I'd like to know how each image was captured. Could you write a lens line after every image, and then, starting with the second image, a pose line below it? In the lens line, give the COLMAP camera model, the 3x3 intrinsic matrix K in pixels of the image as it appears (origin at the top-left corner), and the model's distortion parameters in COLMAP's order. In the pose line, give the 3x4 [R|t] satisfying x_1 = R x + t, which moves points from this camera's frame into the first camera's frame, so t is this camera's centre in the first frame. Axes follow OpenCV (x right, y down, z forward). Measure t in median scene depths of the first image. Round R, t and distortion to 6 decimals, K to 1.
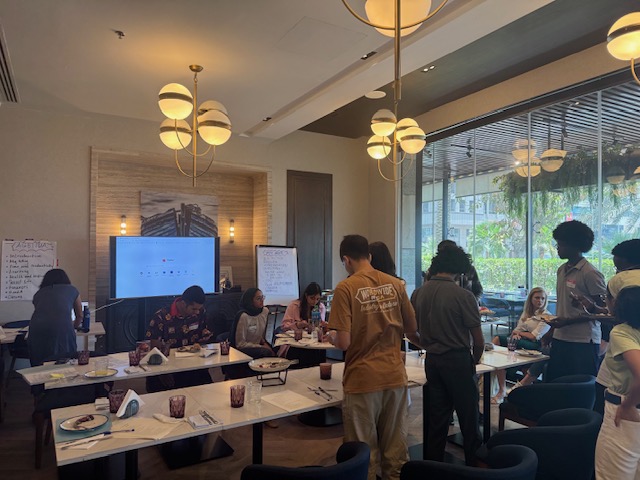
lens RADIAL K [[443.9, 0, 327.5], [0, 443.9, 245.2], [0, 0, 1]] dist [0.065844, -0.124232]
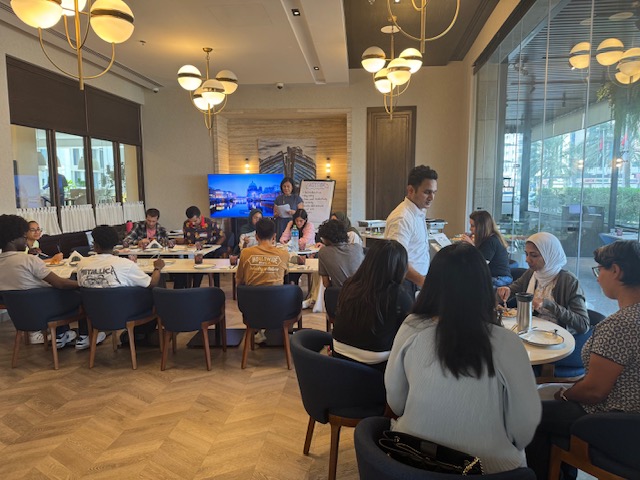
lens RADIAL K [[443.9, 0, 327.5], [0, 443.9, 245.2], [0, 0, 1]] dist [0.065844, -0.124232]
pose [[0.817505, 0.060363, -0.572749, 0.508307], [0.018555, 0.991215, 0.130950, 0.019878], [0.575622, -0.117680, 0.809204, 0.012004]]
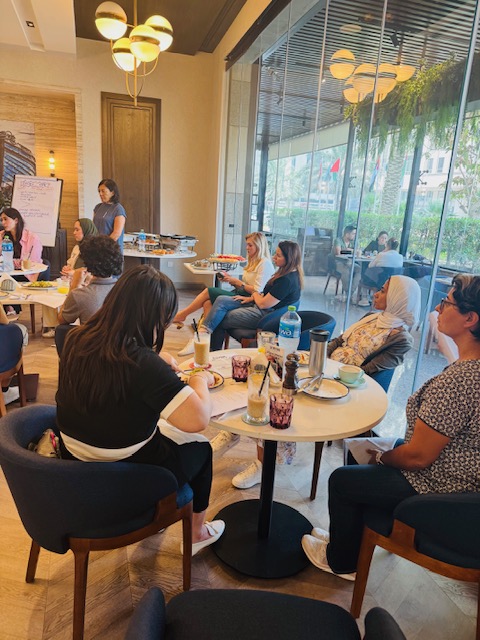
lens RADIAL K [[462.0, 0, 240.0], [0, 462.0, 320.0], [0, 0, 1]] dist [0.053855, -0.053269]
pose [[0.970015, 0.105187, -0.219106, 0.454285], [-0.049056, 0.967677, 0.247376, 0.027133], [0.238044, -0.229210, 0.943821, 0.084244]]
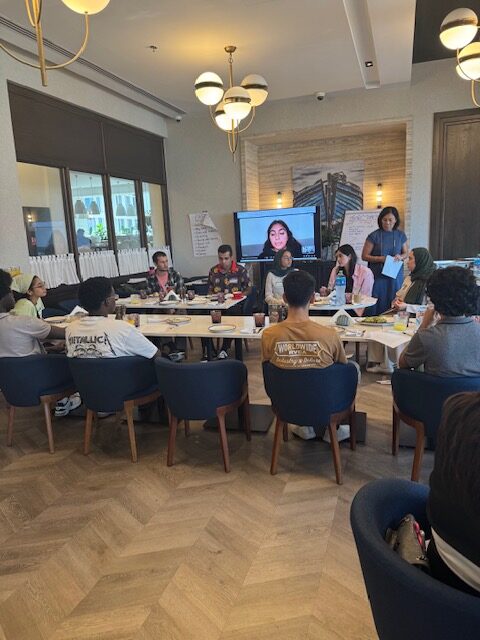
lens RADIAL K [[462.0, 0, 240.0], [0, 462.0, 320.0], [0, 0, 1]] dist [0.053855, -0.053269]
pose [[0.639159, 0.107150, -0.761574, 0.408654], [0.057897, 0.980733, 0.186575, 0.027814], [0.766892, -0.163344, 0.620641, 0.113153]]
